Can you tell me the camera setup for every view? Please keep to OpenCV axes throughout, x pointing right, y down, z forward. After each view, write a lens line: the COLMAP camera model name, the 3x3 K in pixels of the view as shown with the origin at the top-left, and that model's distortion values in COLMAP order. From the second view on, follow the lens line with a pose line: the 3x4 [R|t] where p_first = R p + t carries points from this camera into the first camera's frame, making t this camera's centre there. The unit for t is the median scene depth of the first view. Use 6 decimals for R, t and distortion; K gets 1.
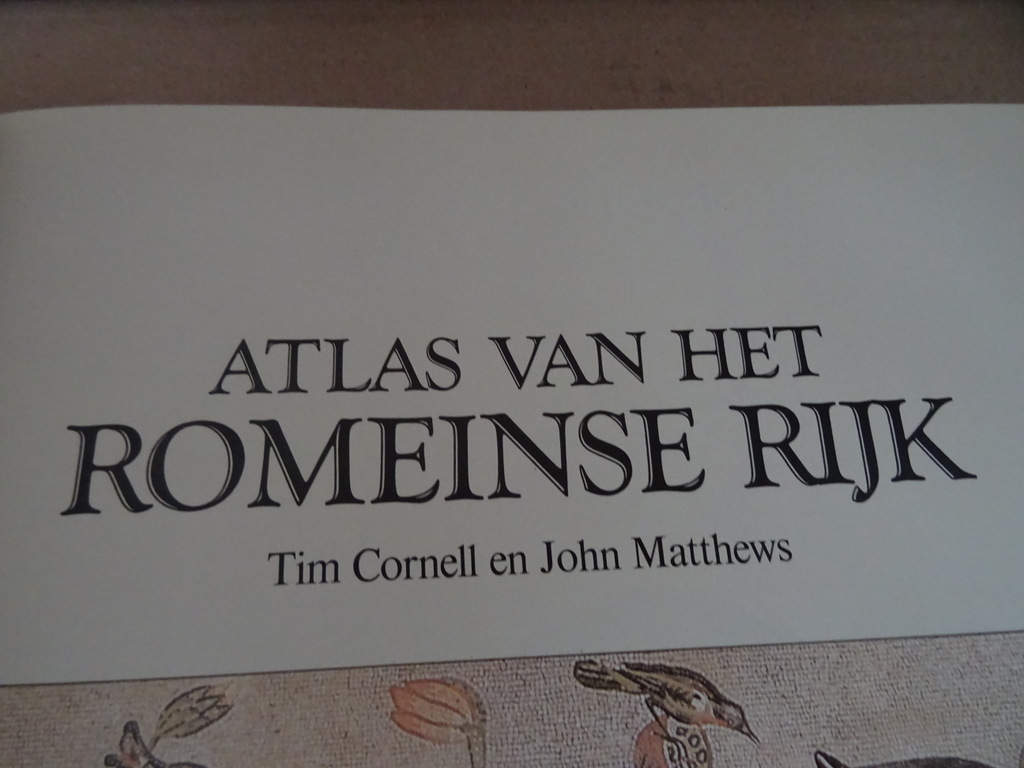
lens RADIAL K [[763.3, 0, 512.0], [0, 763.3, 384.0], [0, 0, 1]] dist [-0.011776, -0.005782]
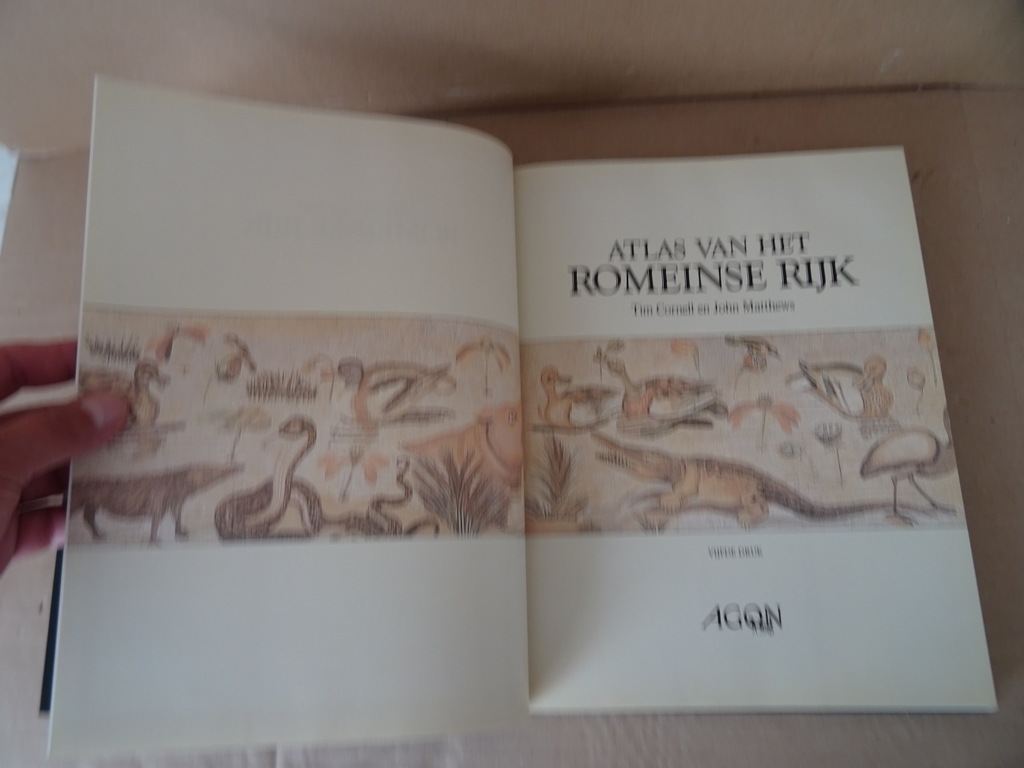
lens RADIAL K [[763.3, 0, 512.0], [0, 763.3, 384.0], [0, 0, 1]] dist [-0.011776, -0.005782]
pose [[0.993661, -0.001451, -0.112412, -0.430595], [0.009113, 0.997665, 0.067680, 0.311561], [0.112051, -0.068275, 0.991354, -2.224521]]
